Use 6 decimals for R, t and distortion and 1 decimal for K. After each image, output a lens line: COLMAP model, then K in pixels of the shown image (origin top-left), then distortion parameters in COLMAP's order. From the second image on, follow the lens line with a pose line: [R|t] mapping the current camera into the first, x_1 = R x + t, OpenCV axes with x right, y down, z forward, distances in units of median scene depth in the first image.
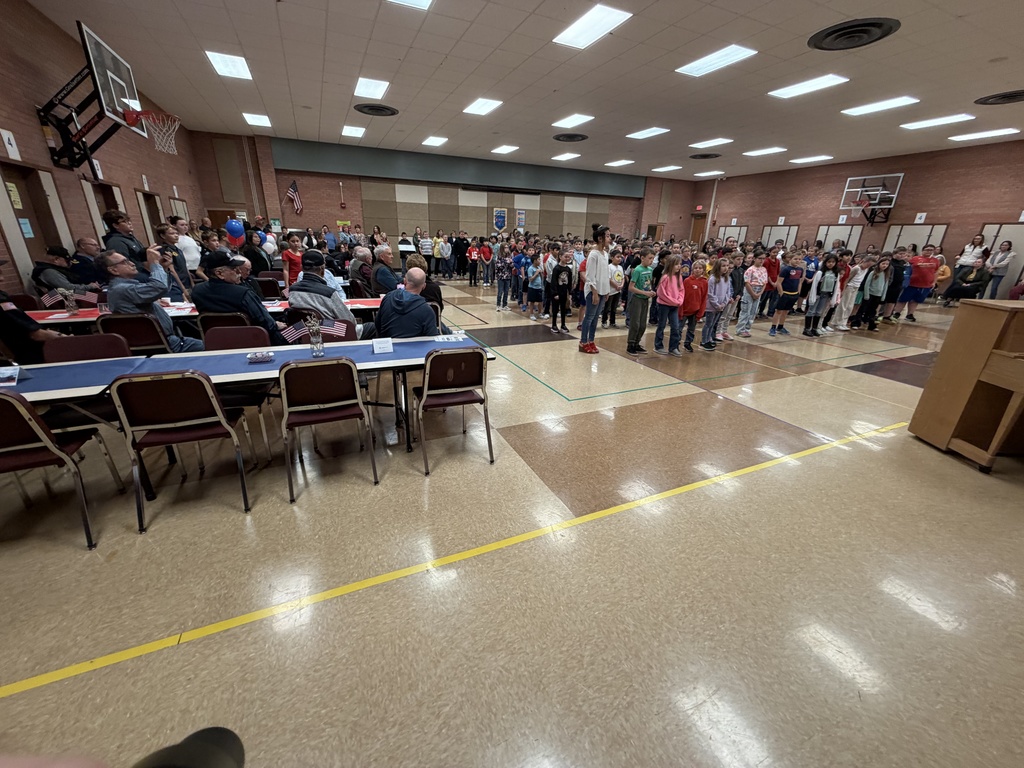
lens RADIAL K [[406.9, 0, 512.0], [0, 406.9, 384.0], [0, 0, 1]] dist [0.018124, -0.005658]
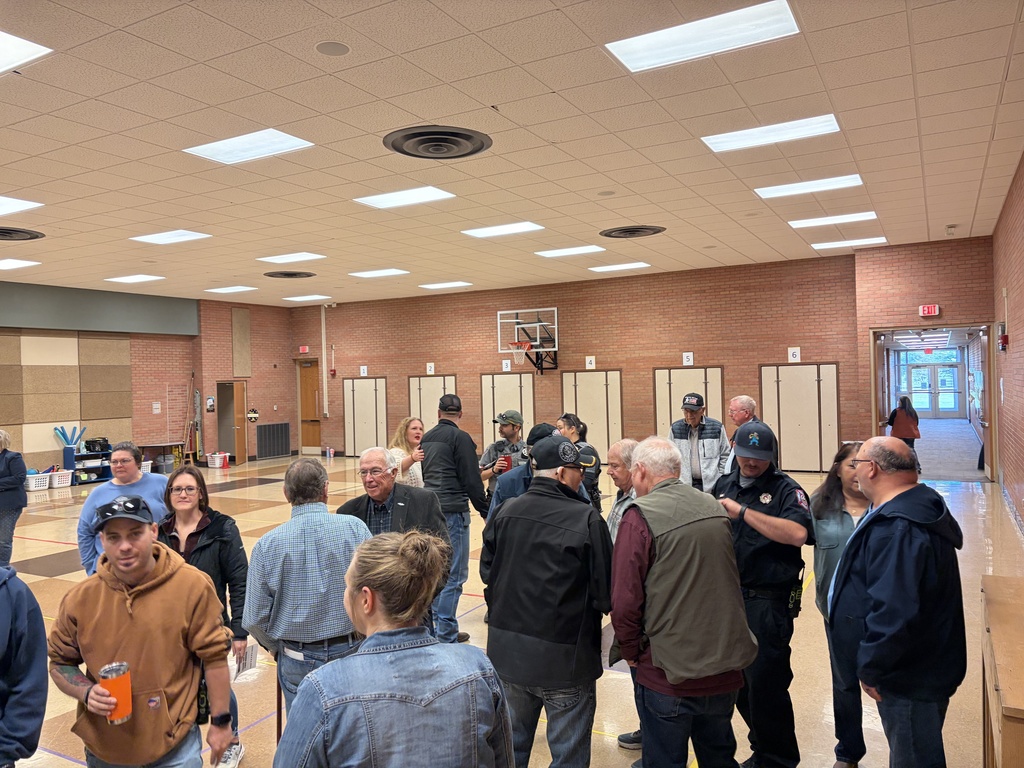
lens RADIAL K [[778.9, 0, 512.0], [0, 778.9, 384.0], [0, 0, 1]] dist [0.026329, -0.011657]
pose [[0.801602, -0.052383, 0.595559, 0.050997], [0.251286, 0.933411, -0.256123, -0.043930], [-0.542485, 0.354964, 0.761387, 0.036350]]
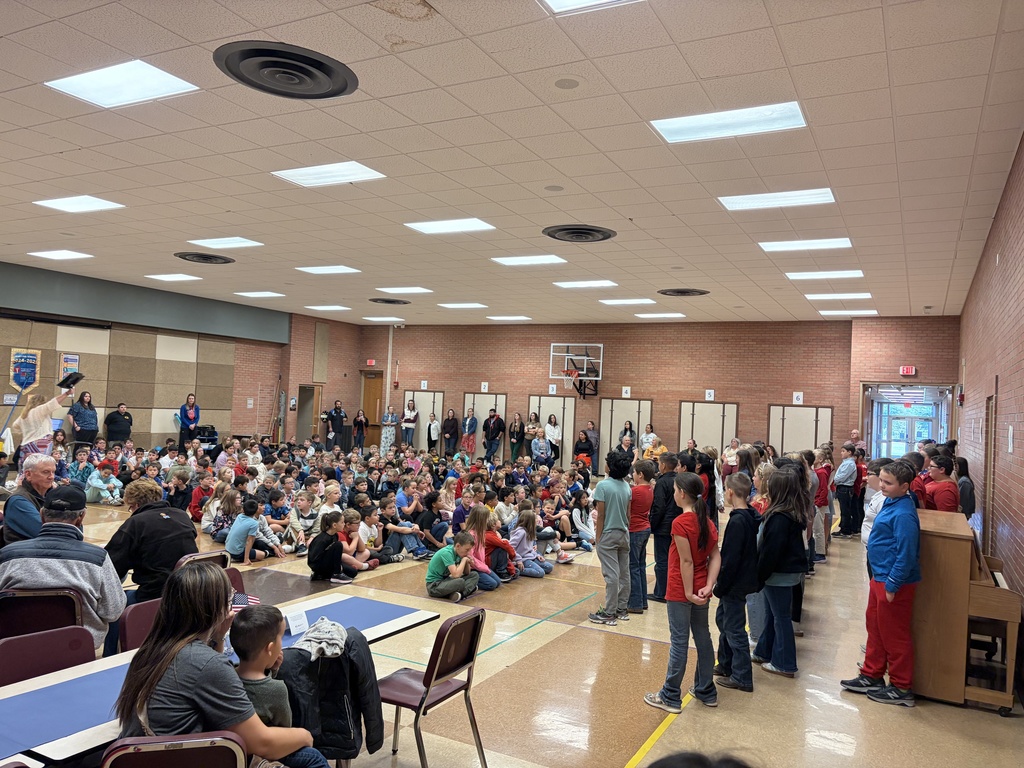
lens RADIAL K [[766.3, 0, 528.3], [0, 766.3, 385.0], [0, 0, 1]] dist [0.008379, -0.001378]
pose [[0.785719, 0.025885, 0.618042, -0.141752], [0.189201, 0.941186, -0.279951, -0.006353], [-0.588939, 0.336896, 0.734610, -0.053722]]
